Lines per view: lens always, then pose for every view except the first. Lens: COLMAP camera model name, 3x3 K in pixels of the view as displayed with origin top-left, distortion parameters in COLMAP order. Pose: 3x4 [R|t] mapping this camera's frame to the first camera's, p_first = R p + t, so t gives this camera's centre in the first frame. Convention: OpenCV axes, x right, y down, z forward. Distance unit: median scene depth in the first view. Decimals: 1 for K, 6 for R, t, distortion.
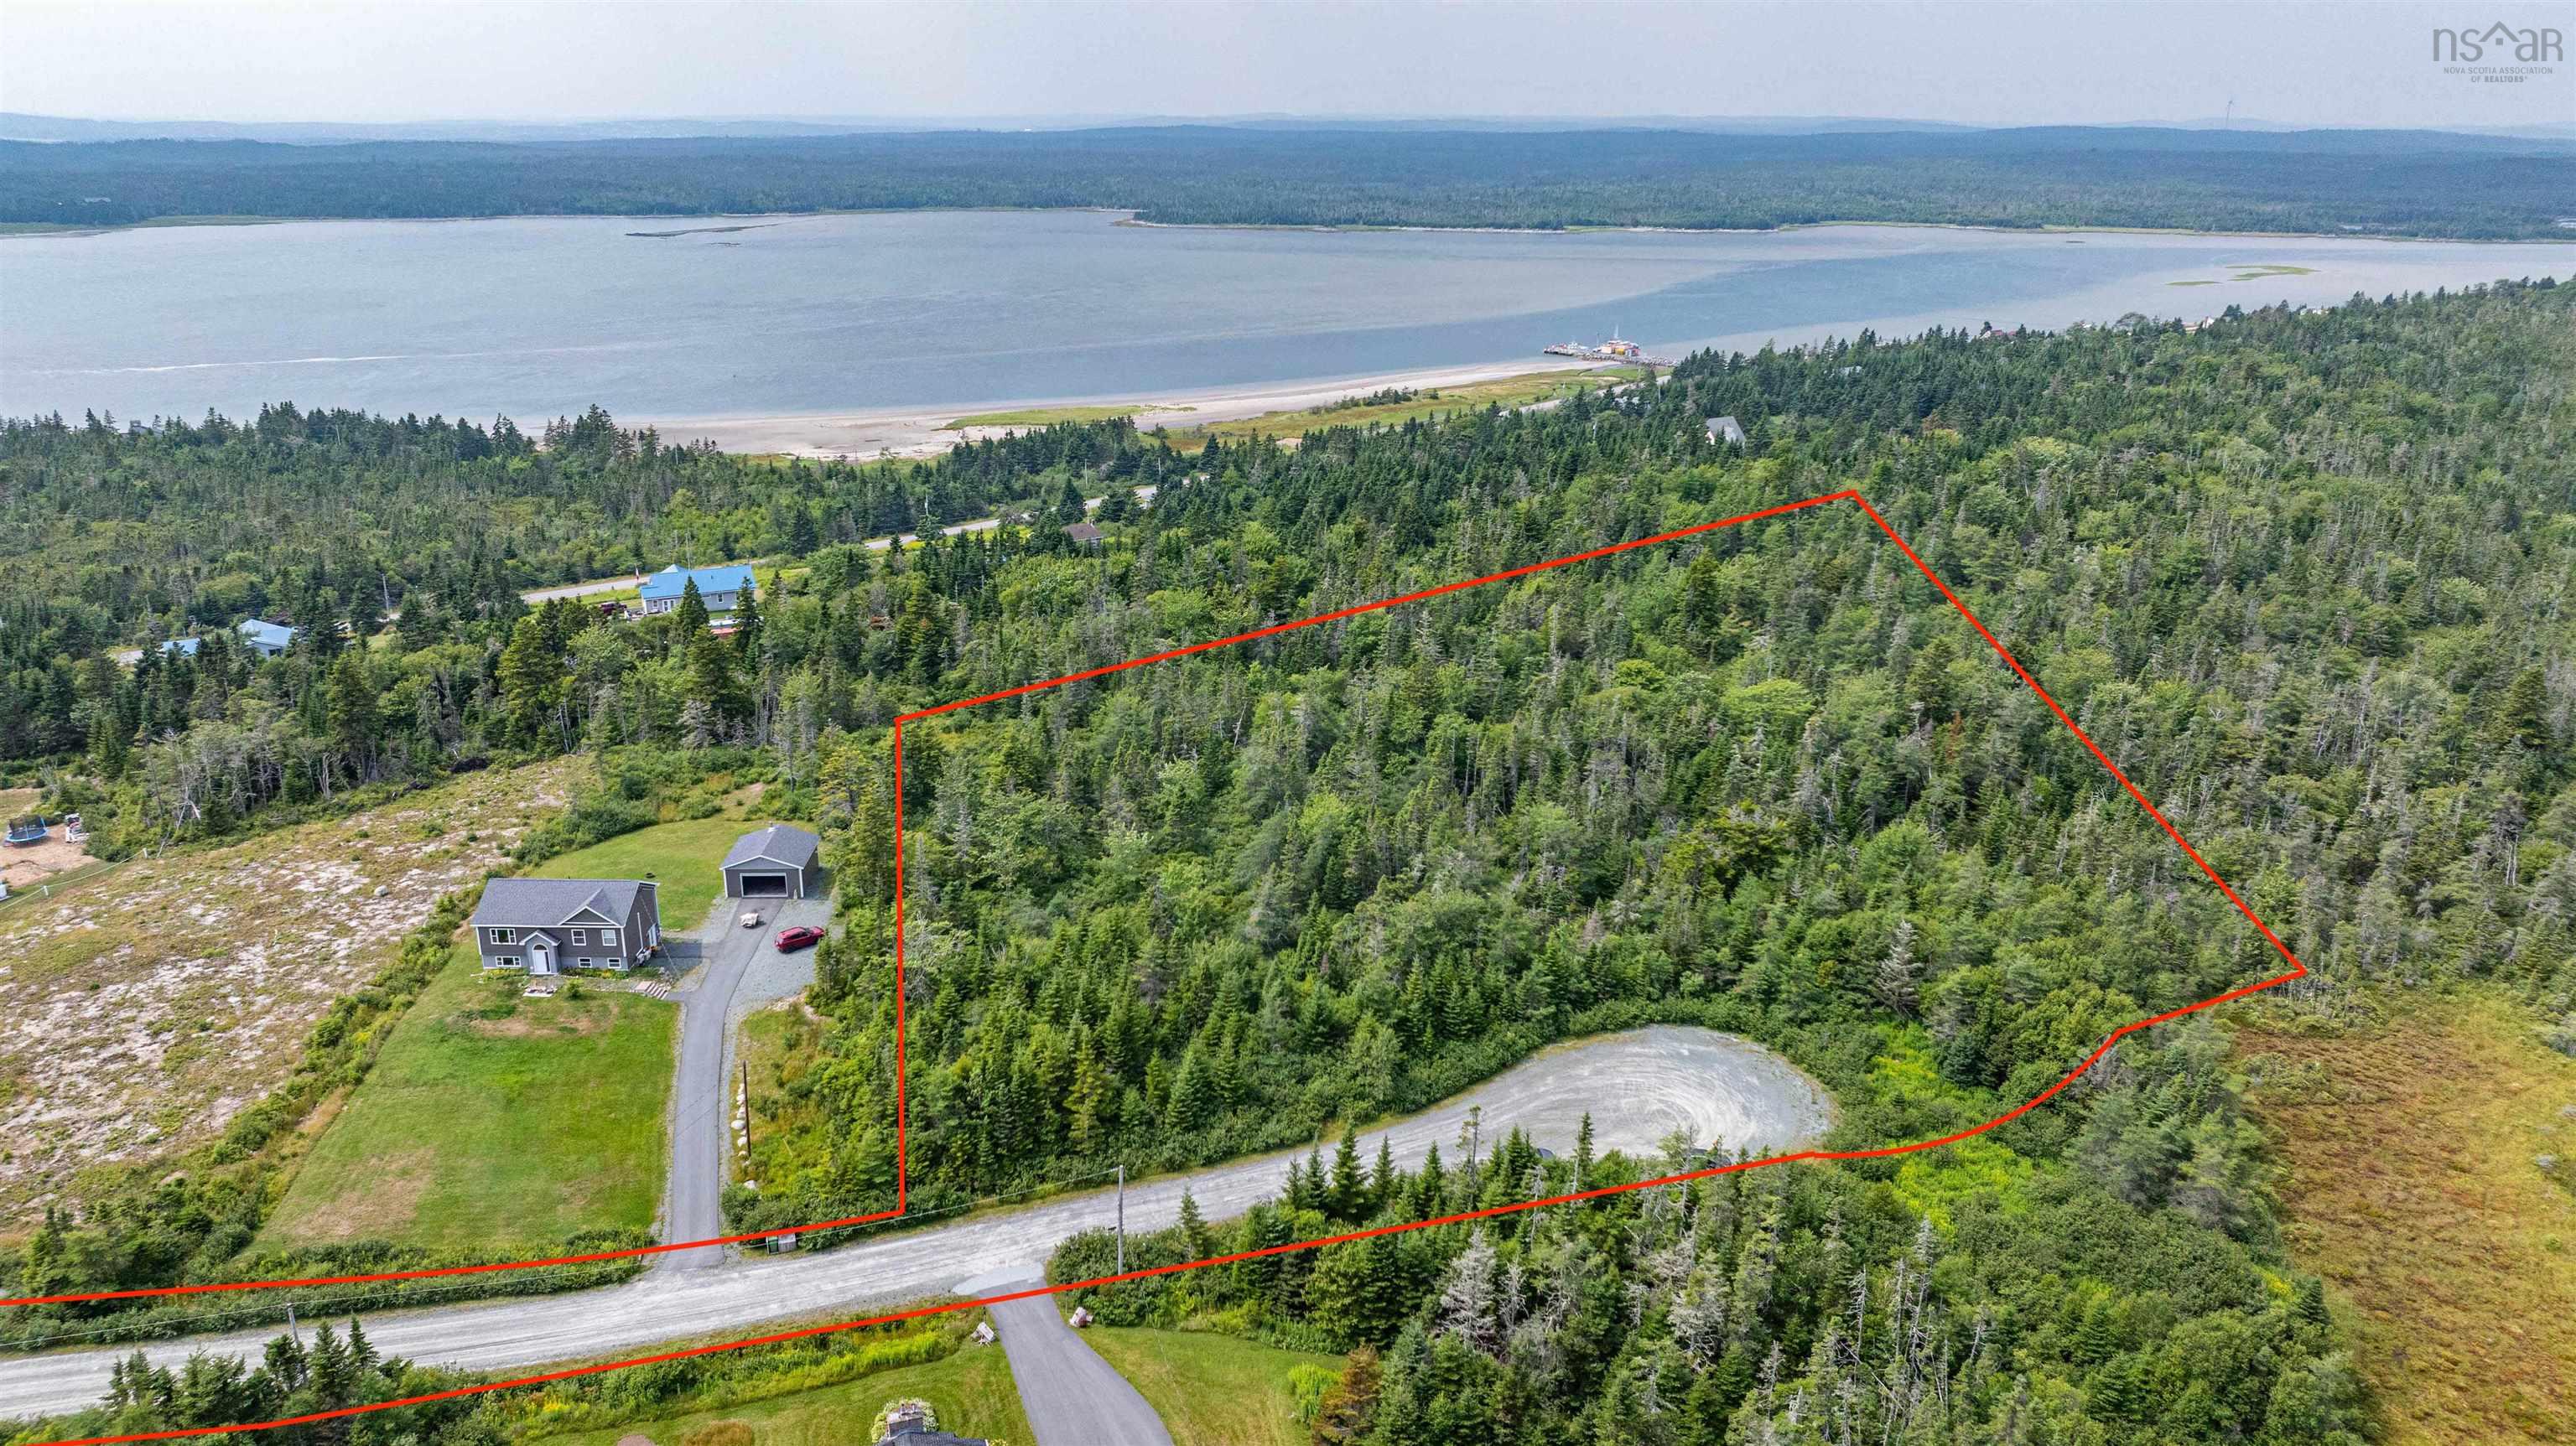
lens RADIAL K [[1806.4, 0, 1284.0], [0, 1806.4, 724.6], [0, 0, 1]] dist [-0.022928, 0.003298]
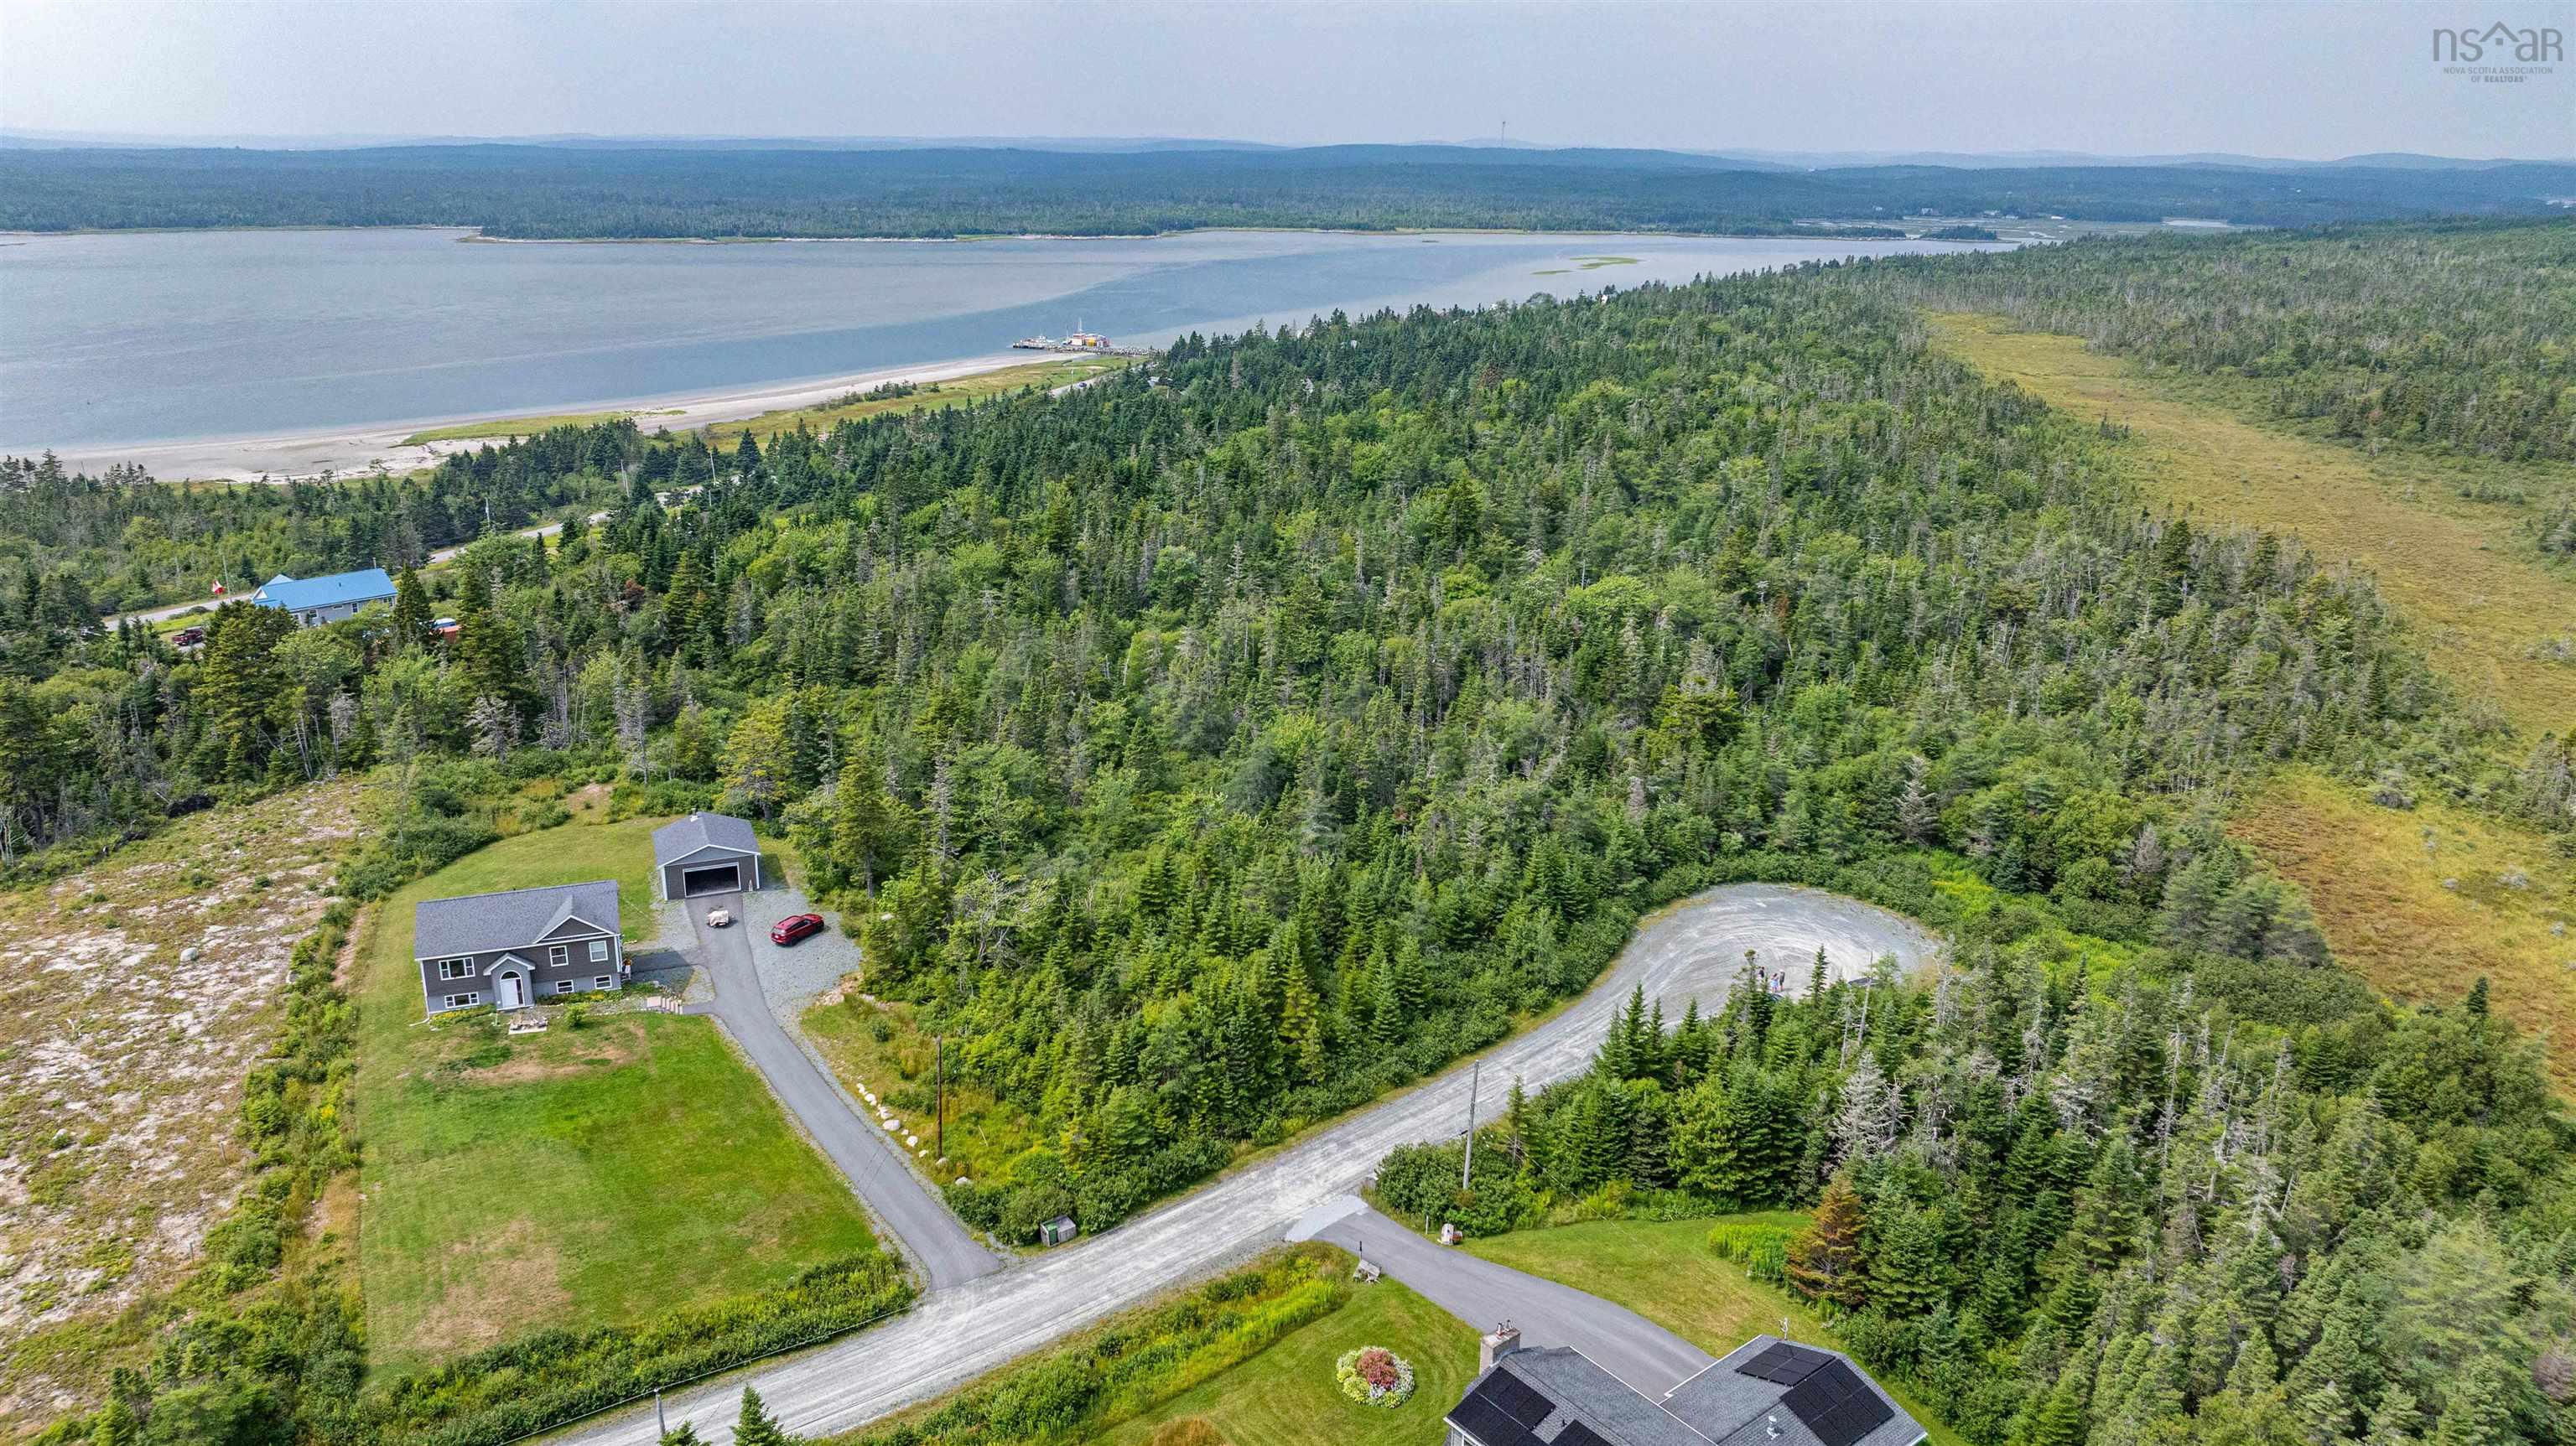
lens RADIAL K [[1808.9, 0, 1284.4], [0, 1808.9, 720.9], [0, 0, 1]] dist [-0.020812, -0.004167]
pose [[0.937281, -0.101370, 0.333508, -0.344036], [0.105871, 0.994369, 0.004704, 0.043308], [-0.332107, 0.030900, 0.942735, 0.120238]]
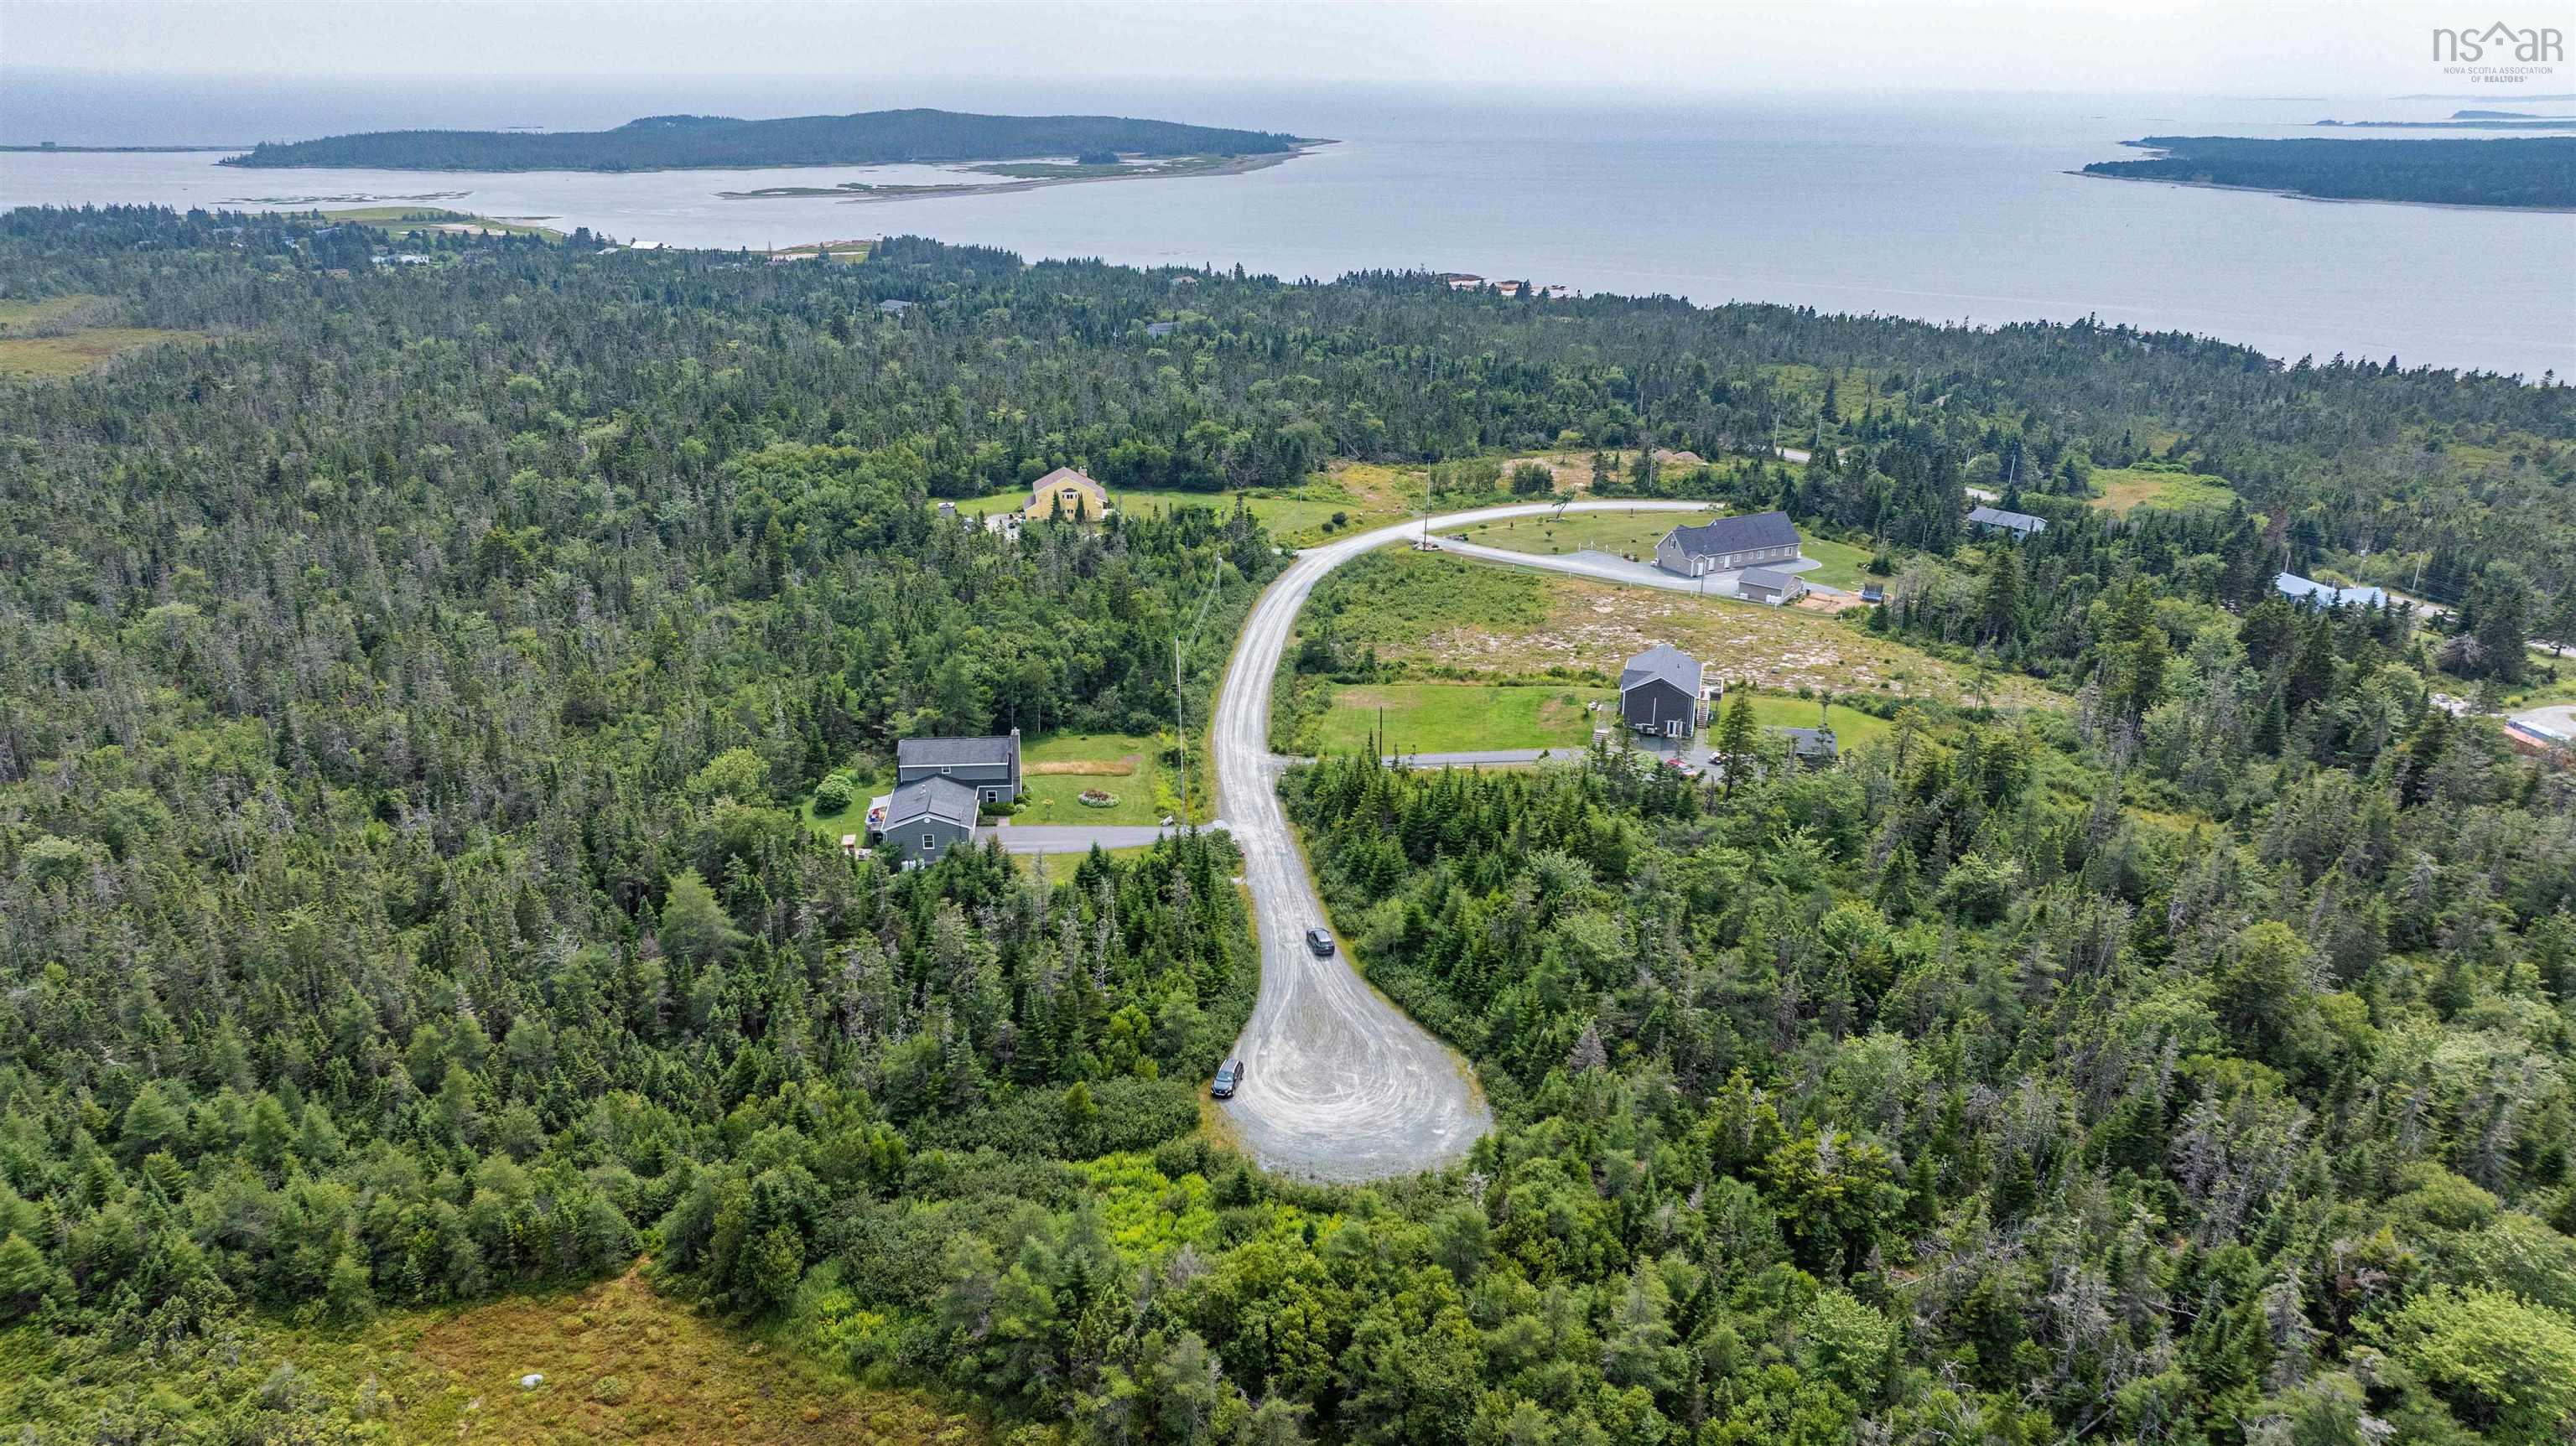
lens RADIAL K [[1806.4, 0, 1284.0], [0, 1806.4, 724.6], [0, 0, 1]] dist [-0.022928, 0.003298]
pose [[-0.231741, 0.325705, -0.916631, 0.989959], [-0.321010, 0.863894, 0.388123, -0.326154], [0.918286, 0.384191, -0.095645, 0.894776]]
